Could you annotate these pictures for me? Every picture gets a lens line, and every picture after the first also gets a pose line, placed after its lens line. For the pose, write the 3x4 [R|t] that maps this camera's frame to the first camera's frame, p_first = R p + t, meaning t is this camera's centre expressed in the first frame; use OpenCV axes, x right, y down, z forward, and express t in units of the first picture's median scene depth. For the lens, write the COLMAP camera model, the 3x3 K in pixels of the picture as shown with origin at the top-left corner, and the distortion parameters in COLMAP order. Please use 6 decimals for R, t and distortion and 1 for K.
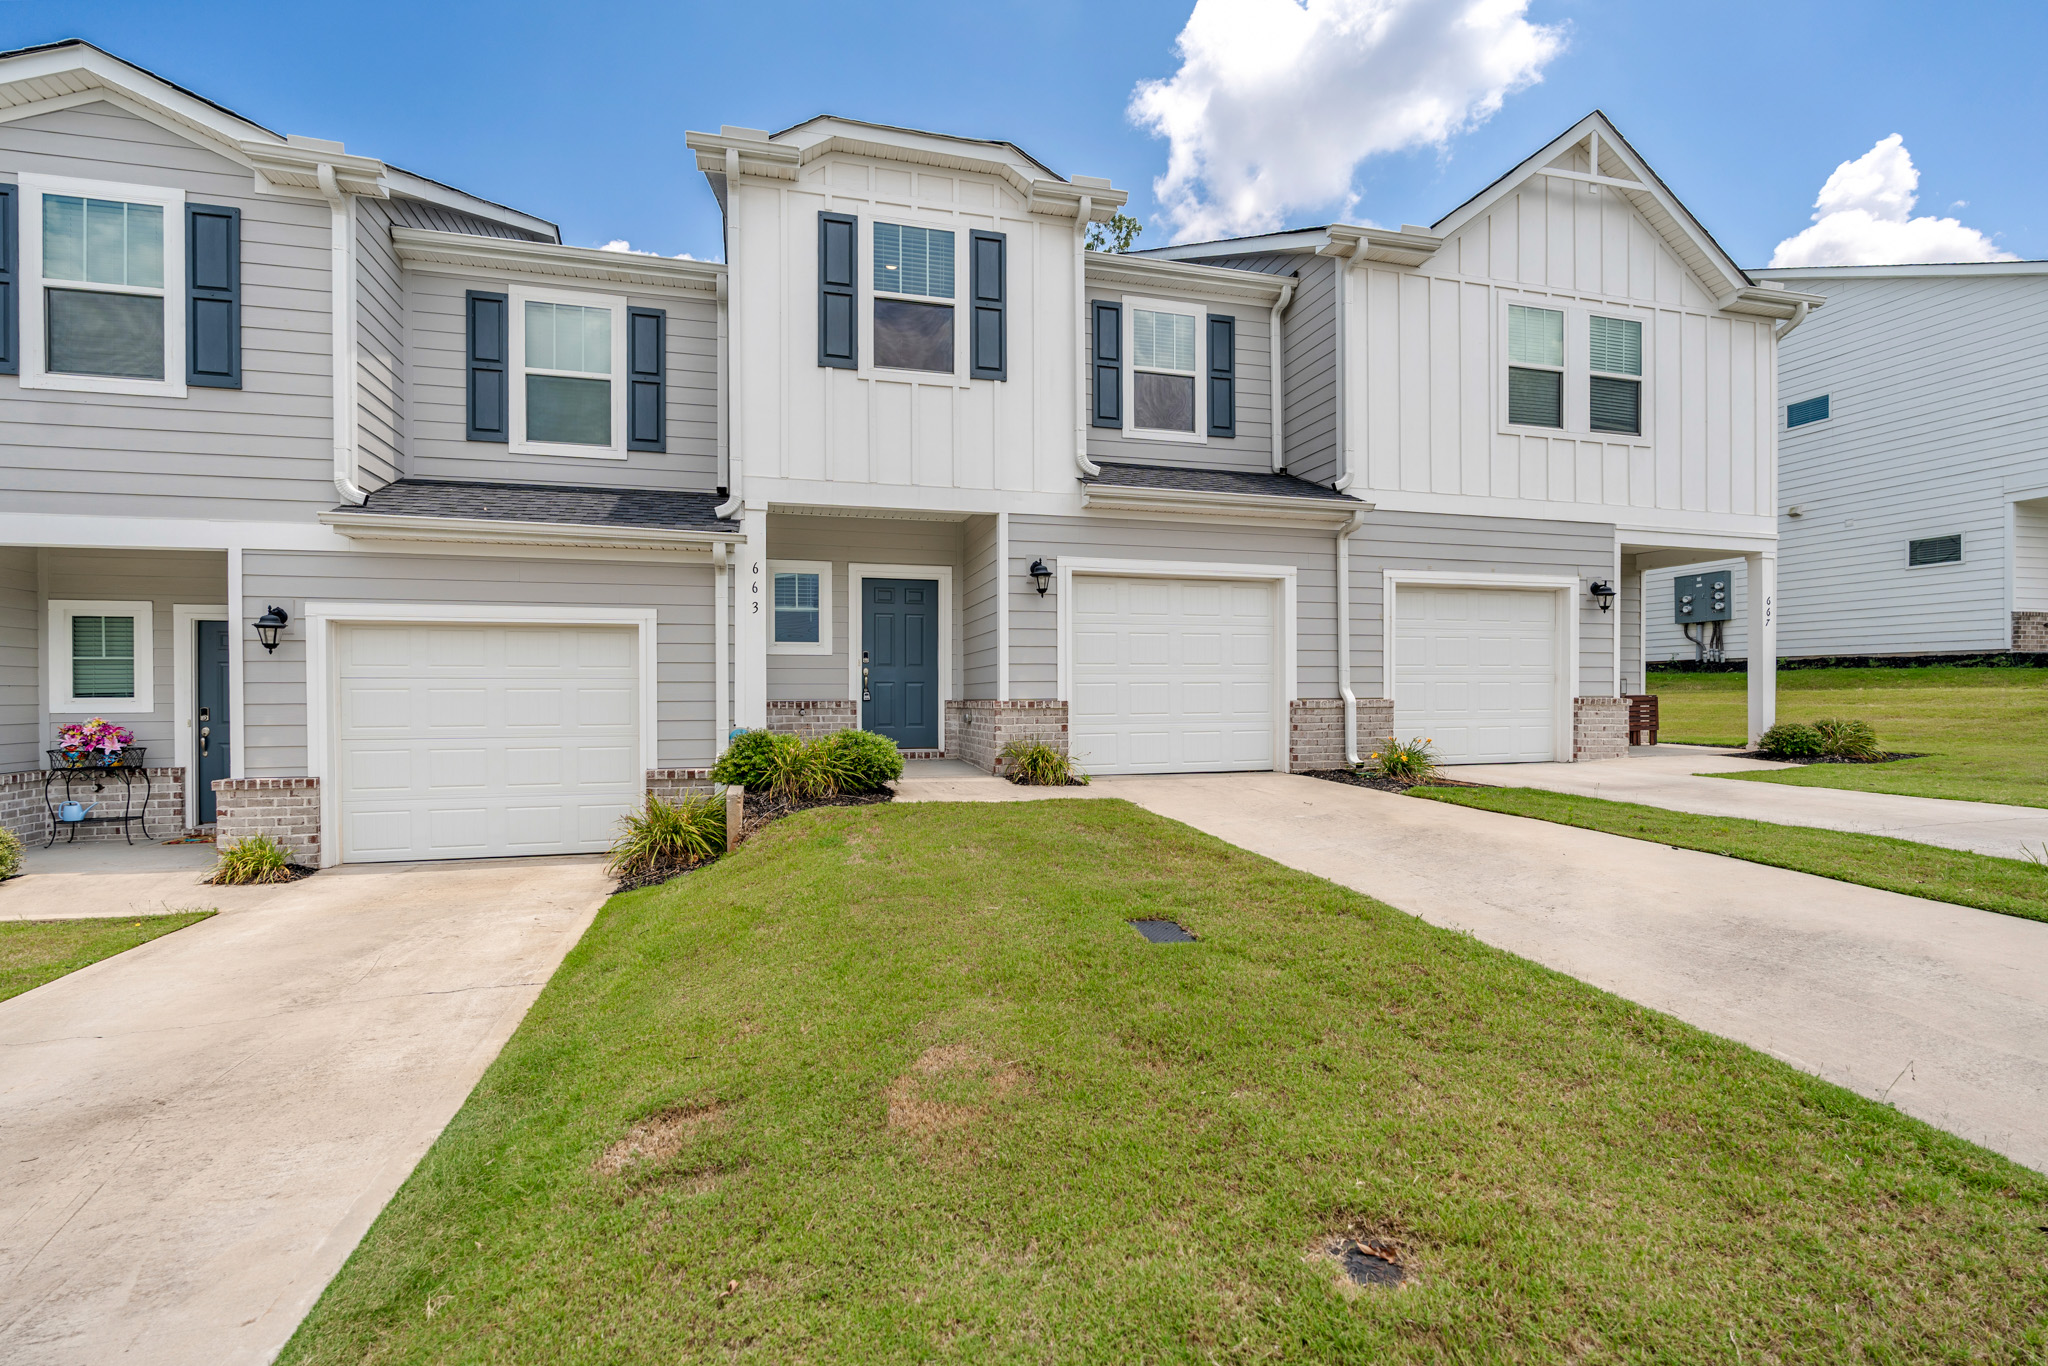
lens RADIAL K [[944.5, 0, 1025.5], [0, 944.5, 710.3], [0, 0, 1]] dist [-0.000667, -0.000771]
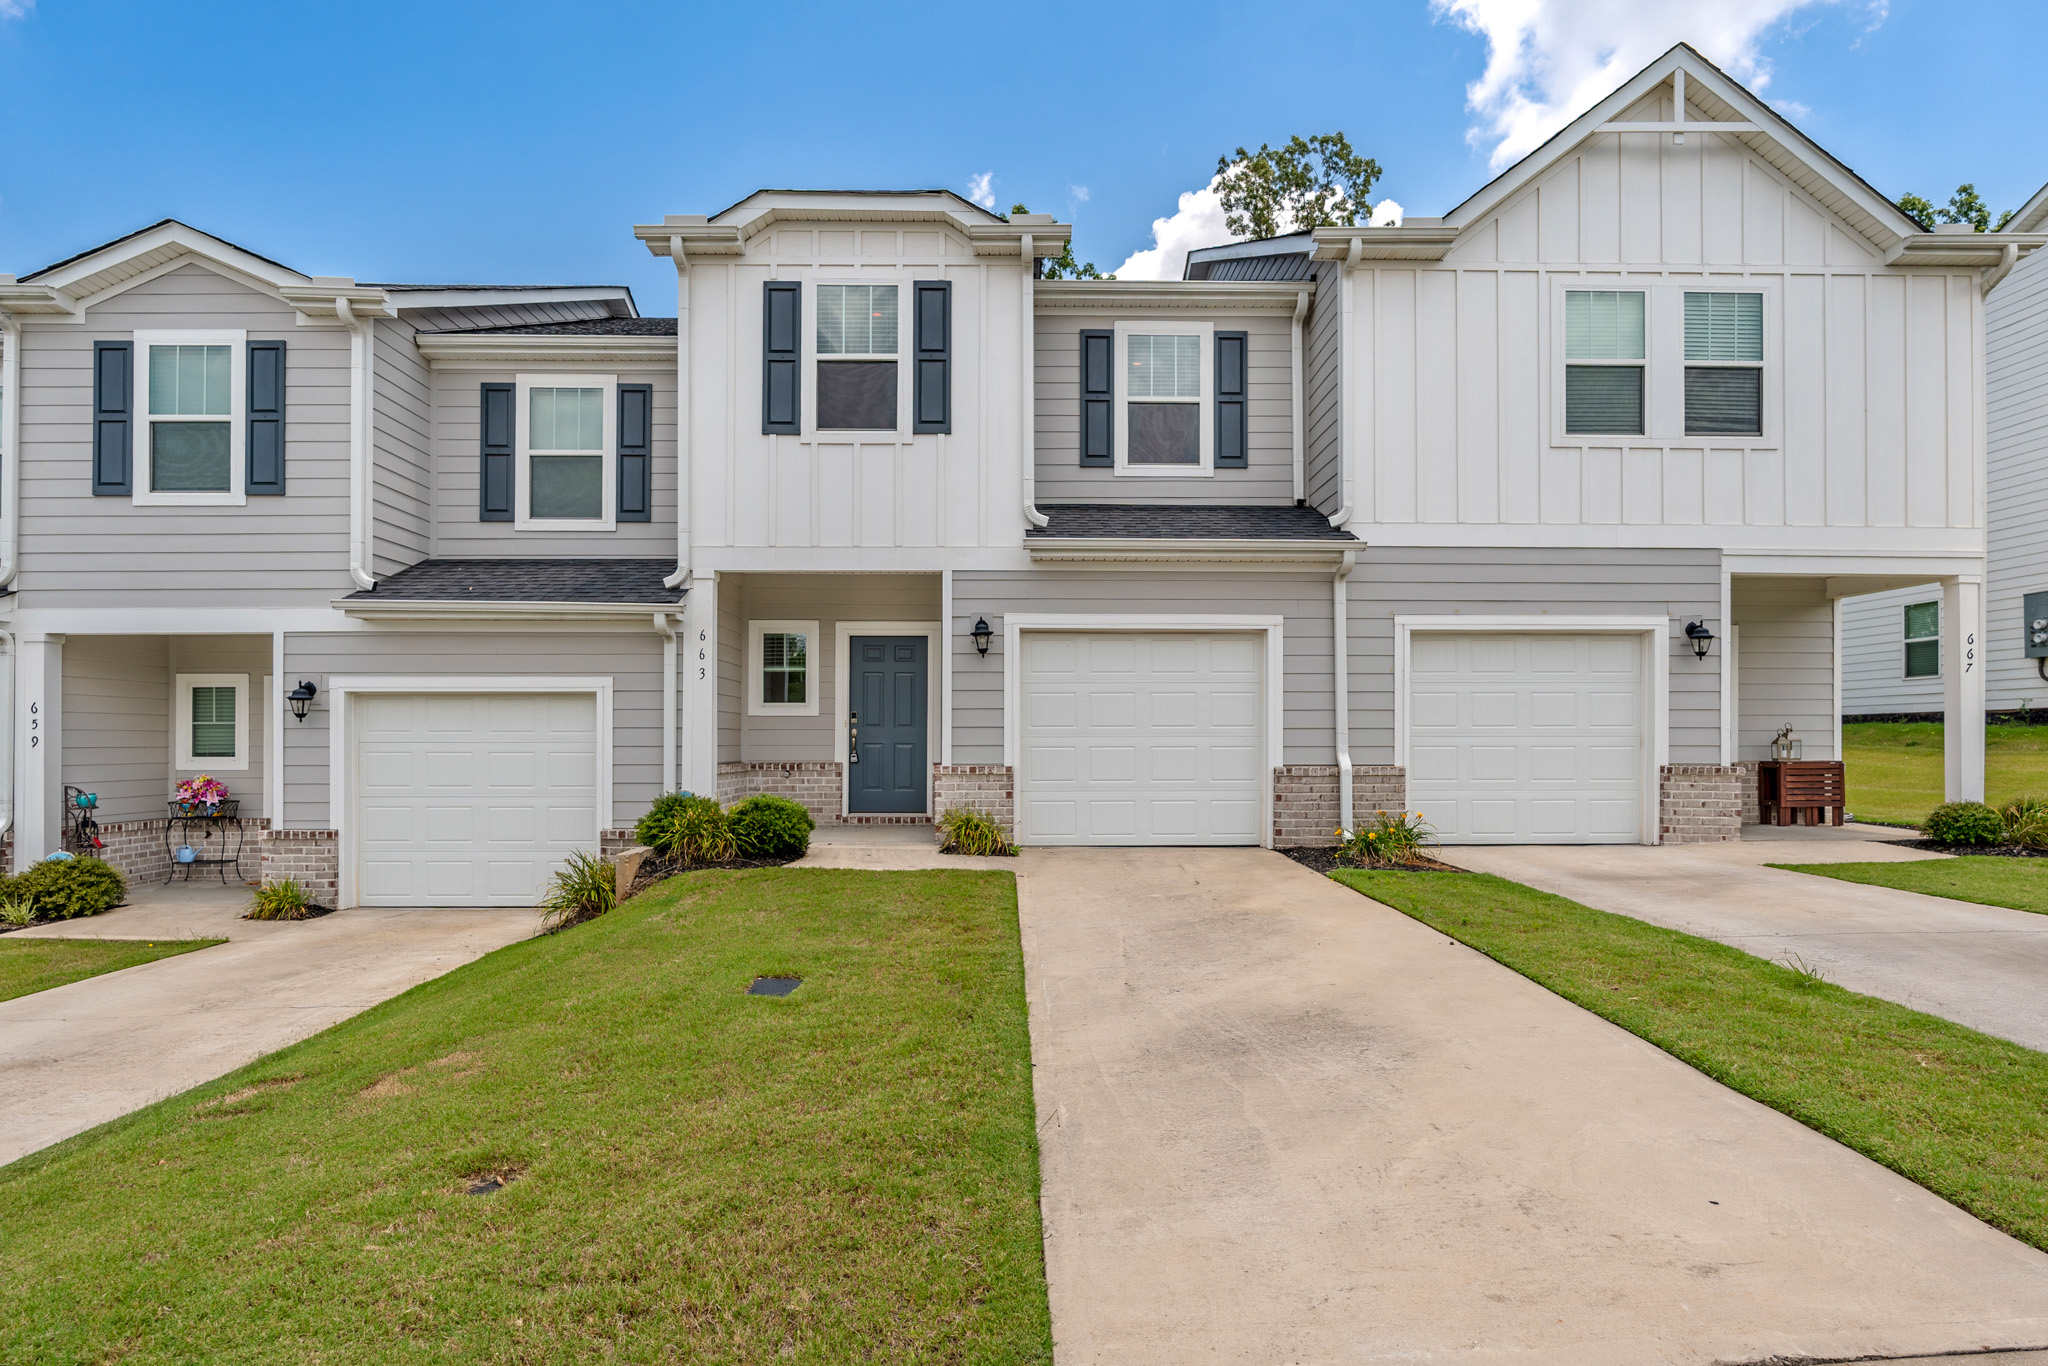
lens RADIAL K [[1154.7, 0, 1023.5], [0, 1154.7, 748.2], [0, 0, 1]] dist [-0.002656, -0.000516]
pose [[0.964758, 0.003899, -0.263109, 0.359986], [-0.006822, 0.999925, -0.010196, -0.016491], [0.263050, 0.011632, 0.964712, -0.110062]]
